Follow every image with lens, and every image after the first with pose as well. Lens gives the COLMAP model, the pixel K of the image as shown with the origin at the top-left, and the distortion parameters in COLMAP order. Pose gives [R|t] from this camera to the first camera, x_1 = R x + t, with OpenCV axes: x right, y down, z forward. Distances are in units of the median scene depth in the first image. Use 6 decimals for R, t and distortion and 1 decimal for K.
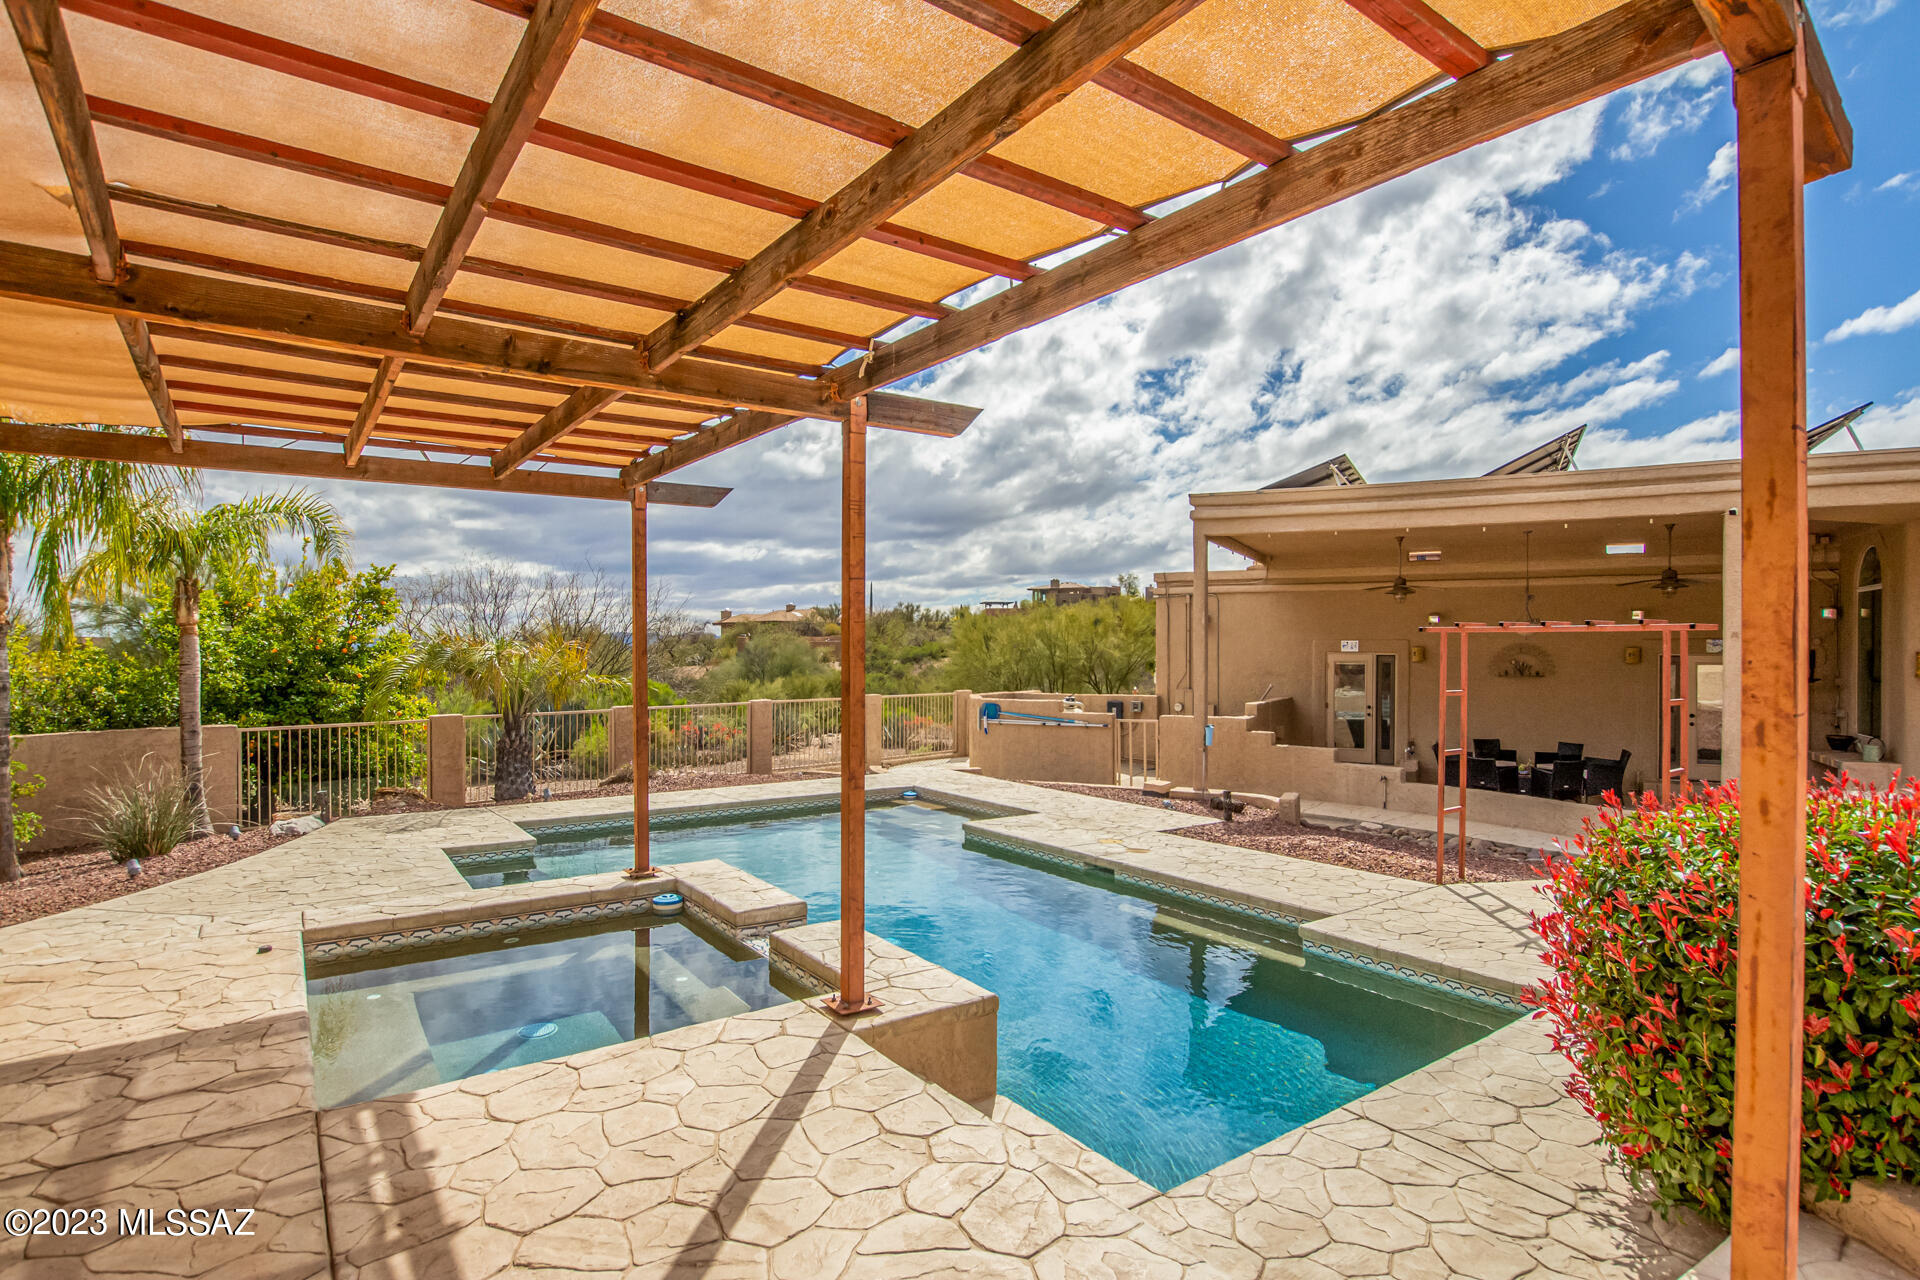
lens RADIAL K [[974.1, 0, 980.5], [0, 974.1, 645.0], [0, 0, 1]] dist [-0.026436, 0.000600]
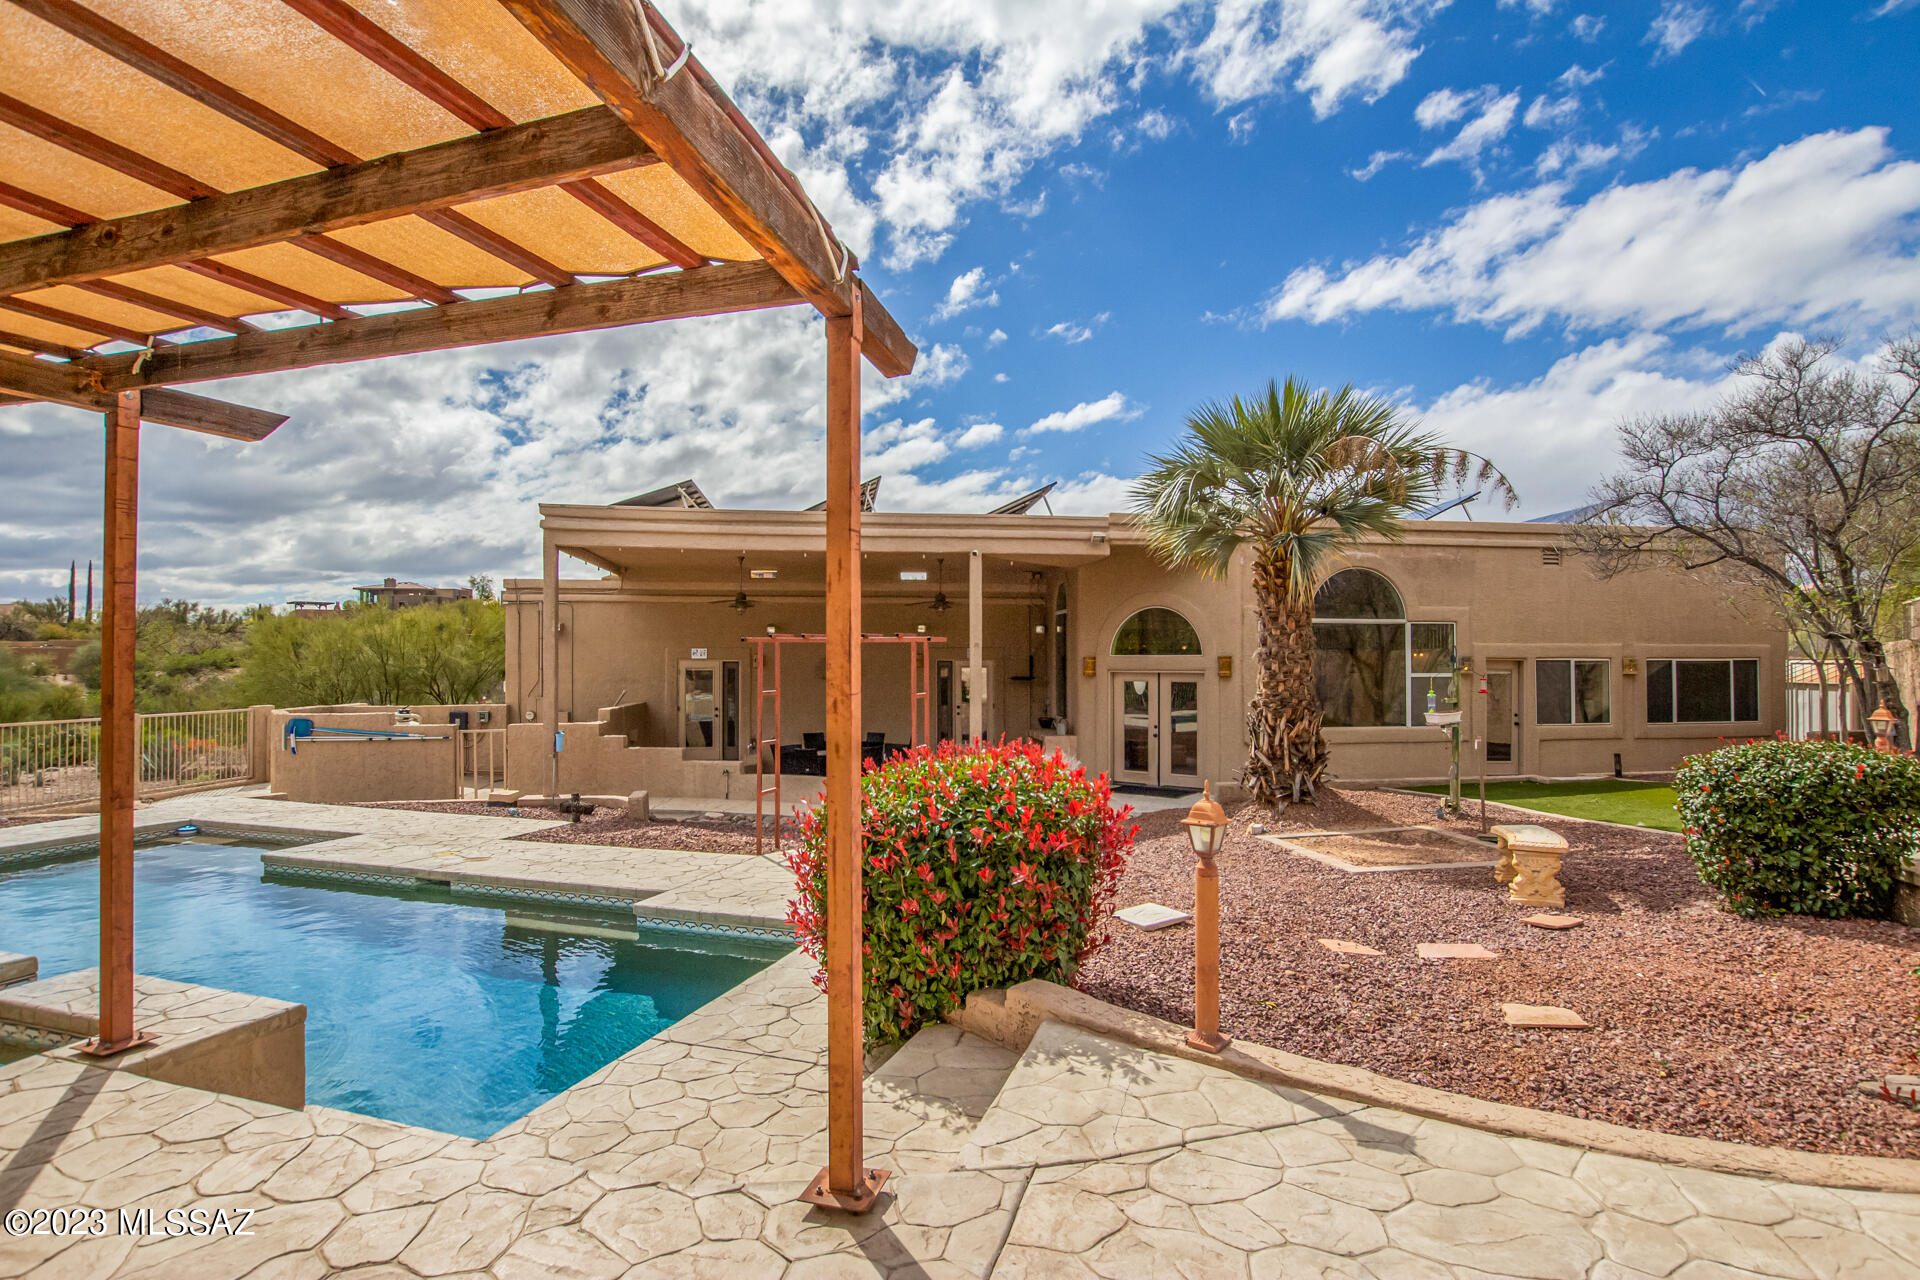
lens RADIAL K [[949.0, 0, 979.7], [0, 949.0, 643.6], [0, 0, 1]] dist [-0.027455, 0.002263]
pose [[0.803886, 0.005130, 0.594761, 0.001197], [0.000291, 0.999959, -0.009018, -0.000520], [-0.594783, 0.007423, 0.803852, -0.072025]]
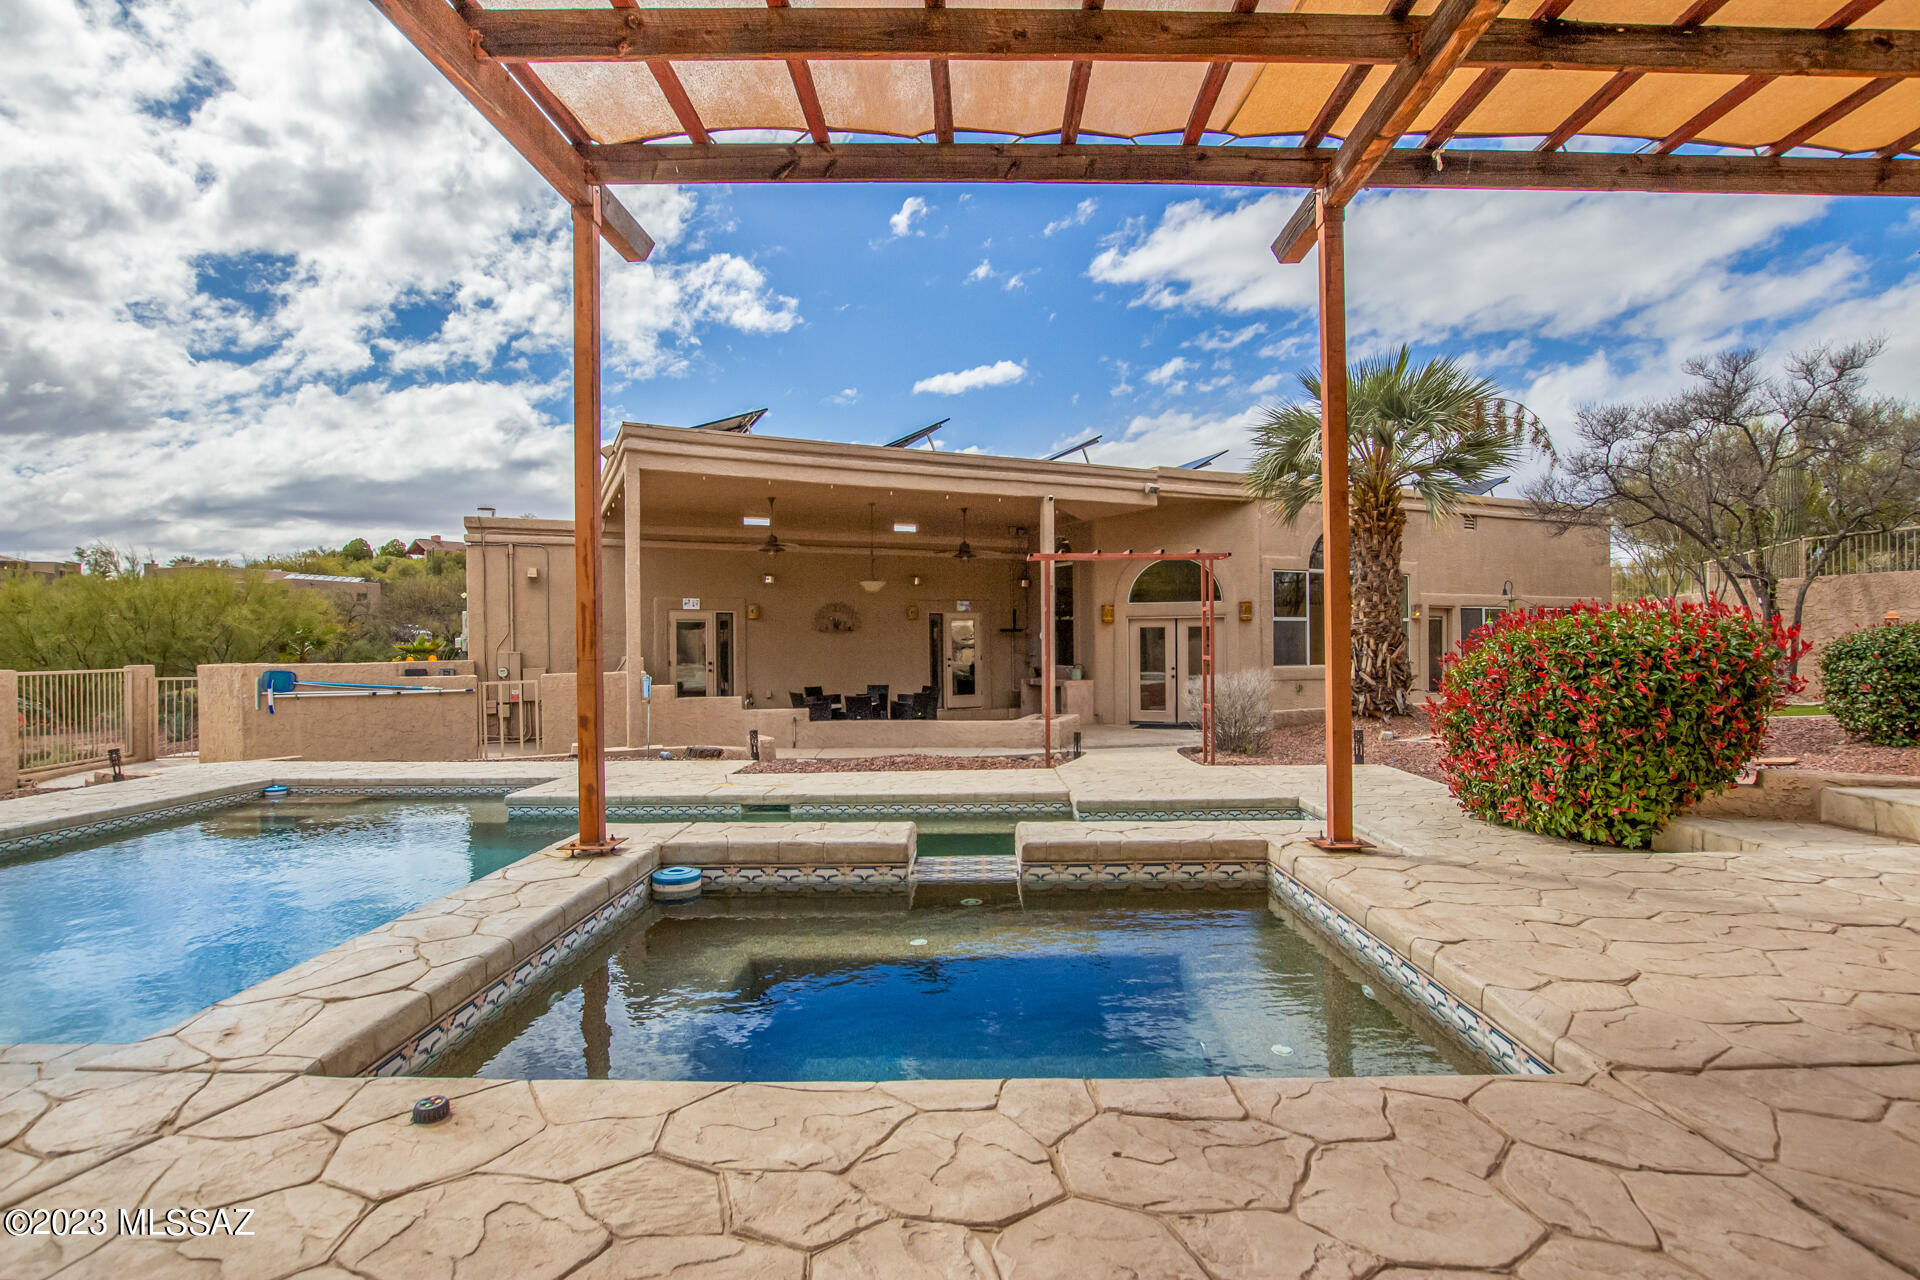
lens RADIAL K [[949.0, 0, 979.7], [0, 949.0, 643.6], [0, 0, 1]] dist [-0.027455, 0.002263]
pose [[0.589987, -0.007969, 0.807373, -0.392772], [0.007018, 0.999964, 0.004741, 0.065443], [-0.807382, 0.002869, 0.590022, 0.280521]]
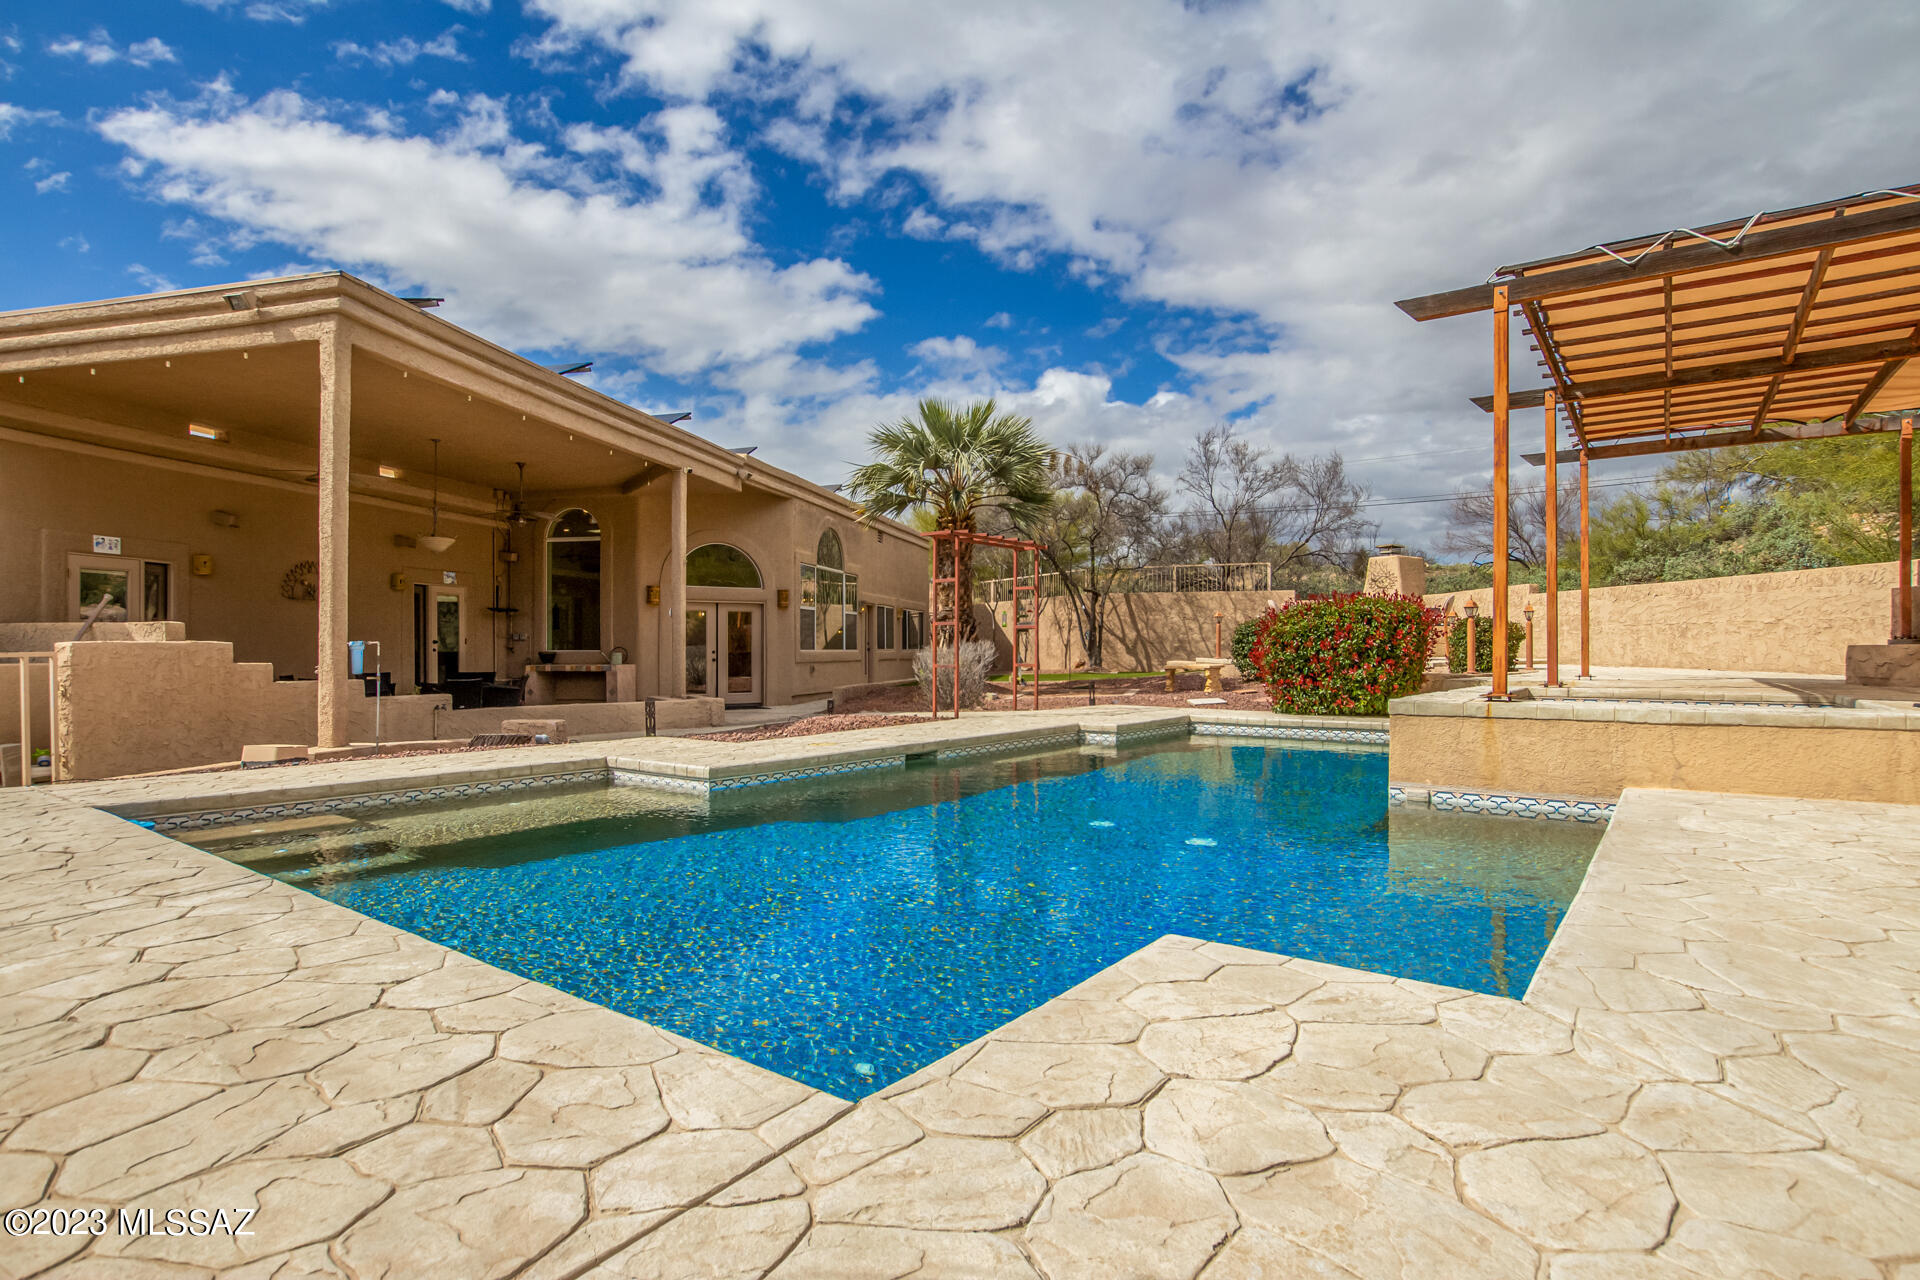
lens RADIAL K [[964.8, 0, 960.0], [0, 964.8, 640.0], [0, 0, 1]] dist [0.044845, 0.000604]
pose [[-0.262652, 0.006954, 0.964866, -0.634805], [-0.003814, 0.999959, -0.008245, 0.109945], [-0.964883, -0.005845, -0.262614, 1.005381]]
